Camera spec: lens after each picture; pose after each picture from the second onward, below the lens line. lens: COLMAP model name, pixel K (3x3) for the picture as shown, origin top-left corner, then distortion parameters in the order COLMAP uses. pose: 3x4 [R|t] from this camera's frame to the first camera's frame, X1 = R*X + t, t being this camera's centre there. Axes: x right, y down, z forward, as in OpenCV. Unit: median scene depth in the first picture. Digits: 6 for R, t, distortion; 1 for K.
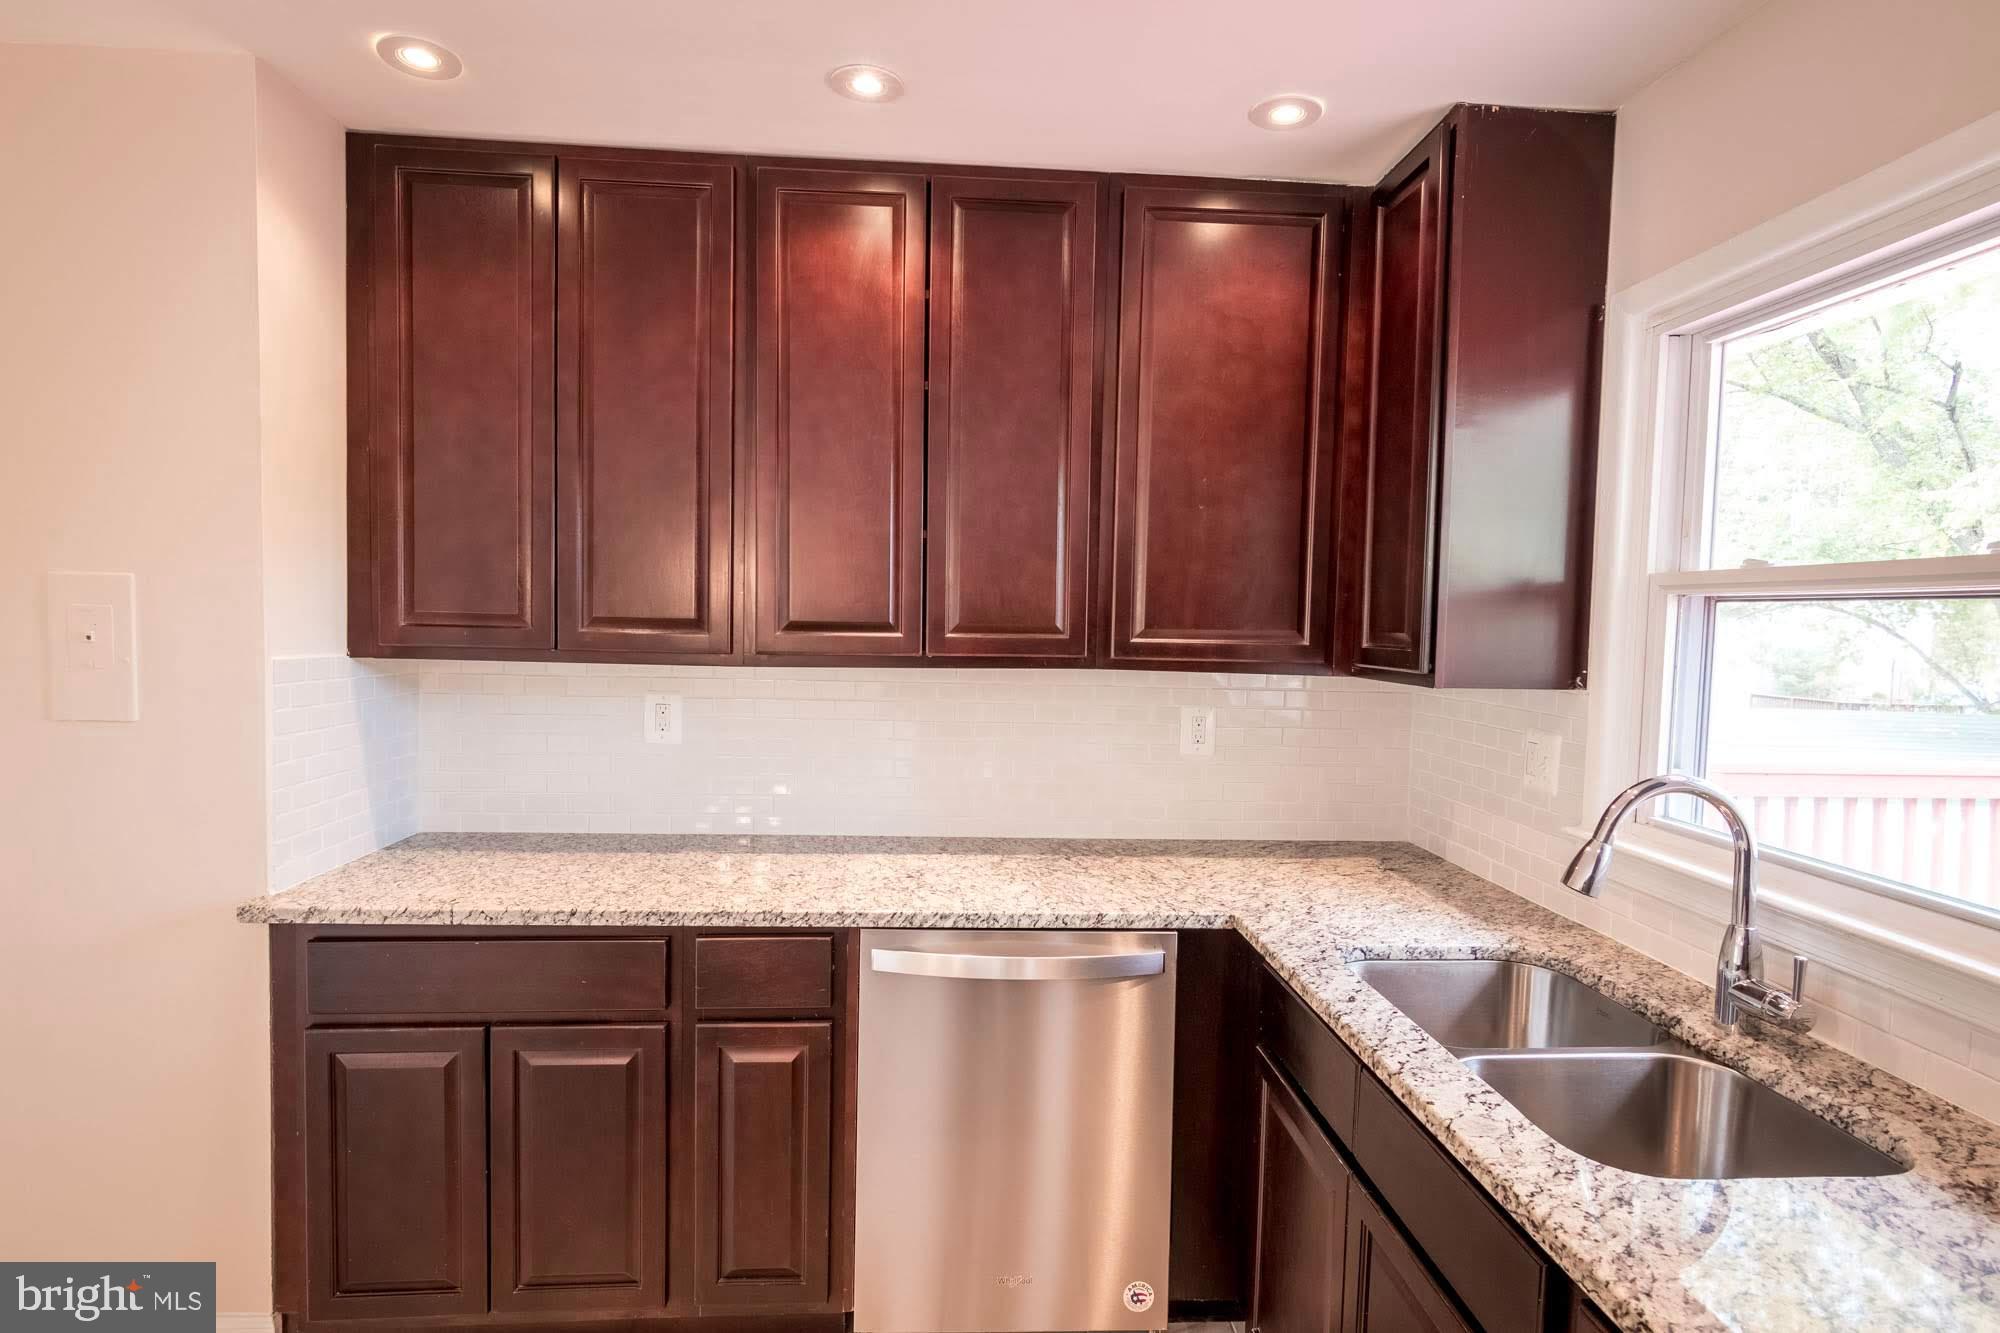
lens RADIAL K [[1018.1, 0, 1004.2], [0, 1018.1, 664.3], [0, 0, 1]] dist [-0.002113, 0.003953]
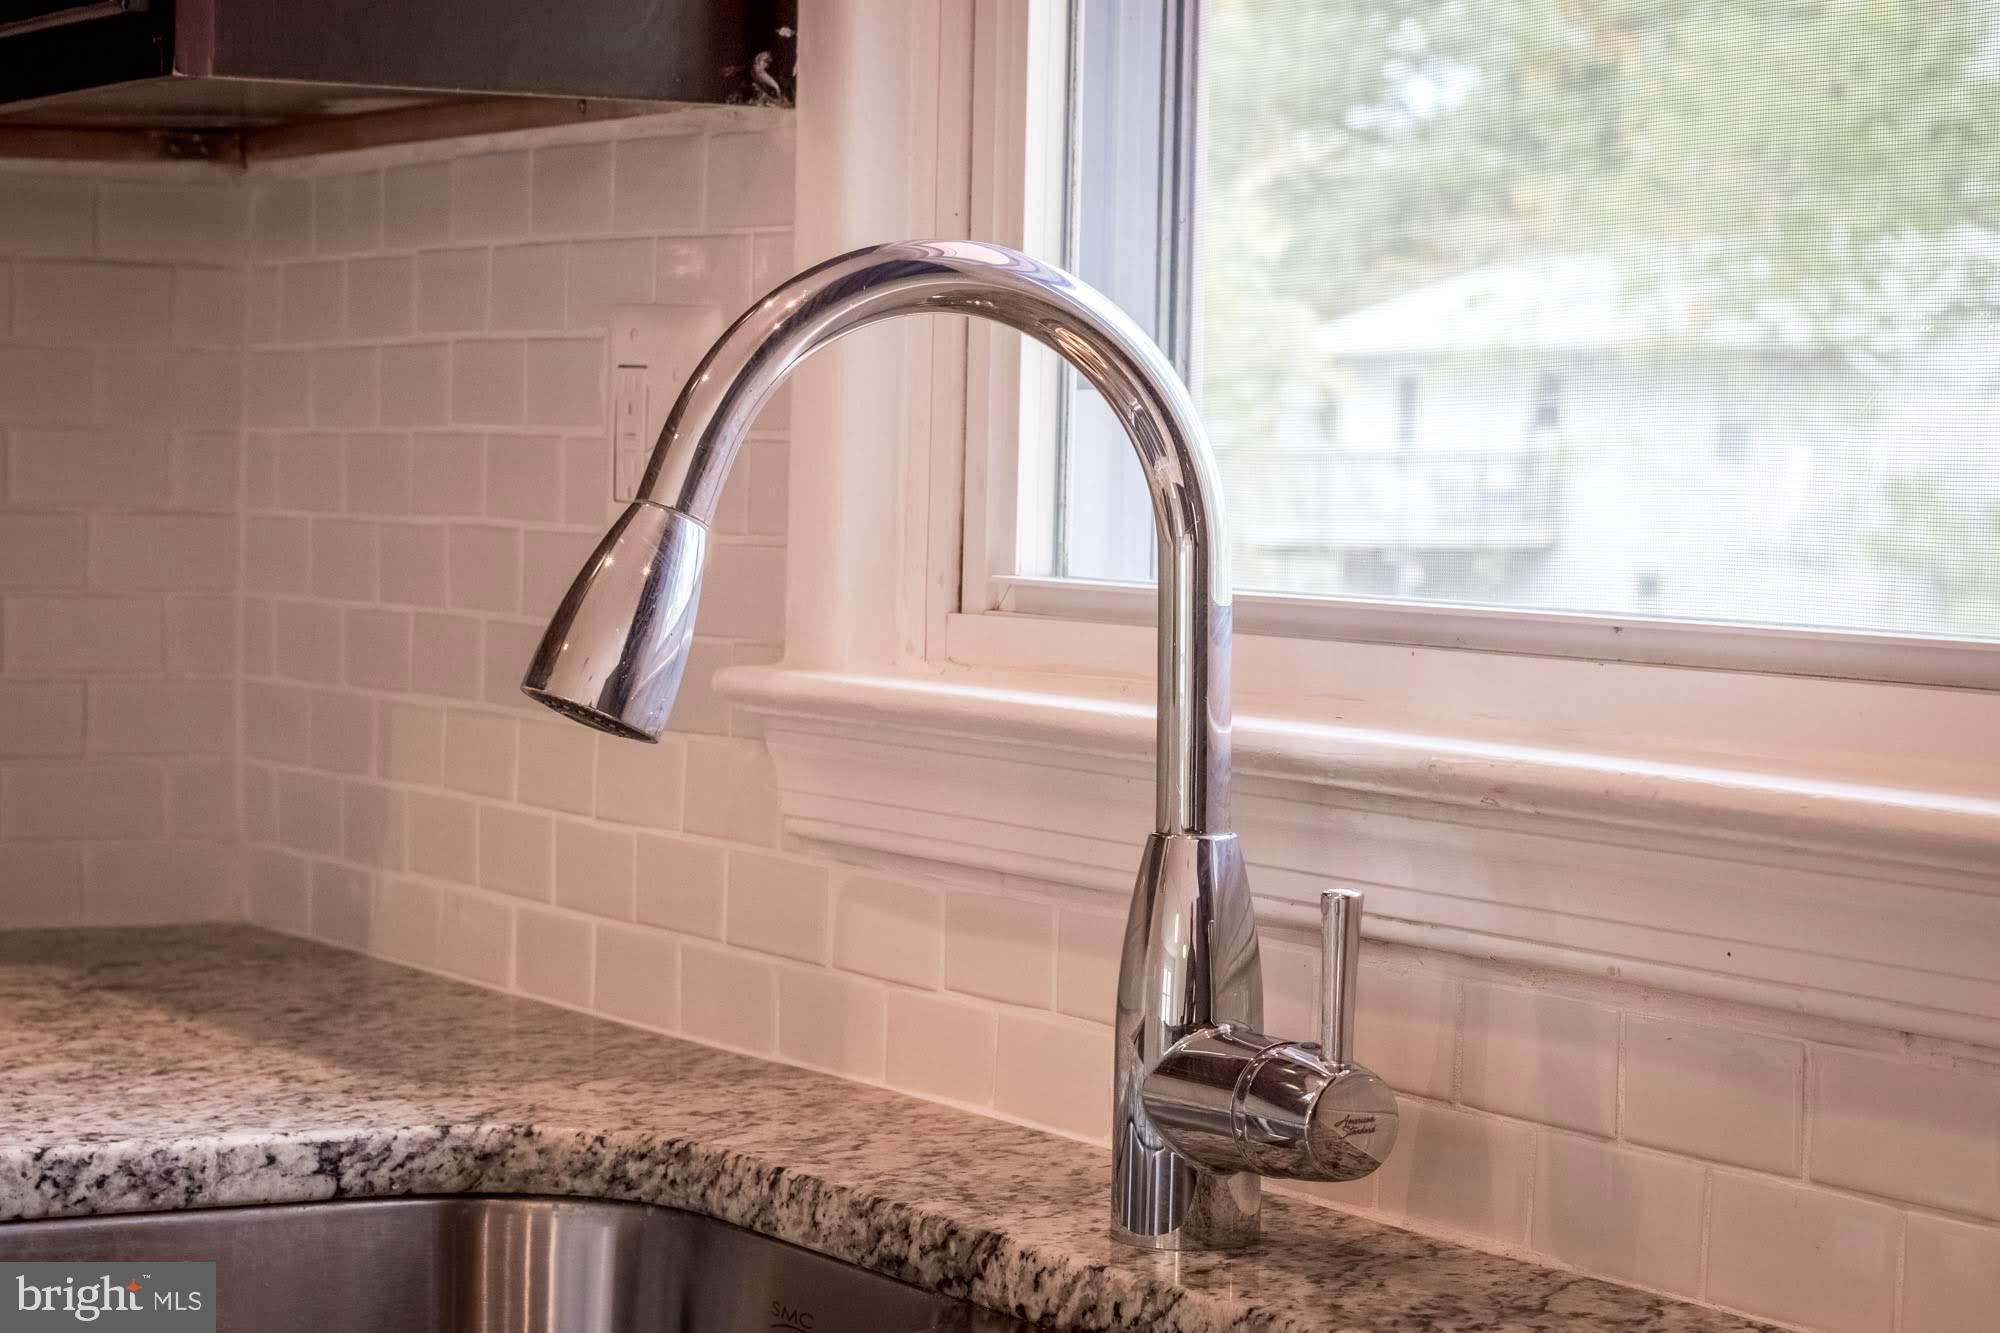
lens RADIAL K [[4813.7, 0, 999.6], [0, 4813.7, 666.7], [0, 0, 1]] dist [-0.052329, 0.000000]
pose [[0.900231, -0.029457, 0.434414, 0.132705], [0.027056, 0.999565, 0.011710, 0.169660], [-0.434570, 0.001212, 0.900637, -0.061660]]
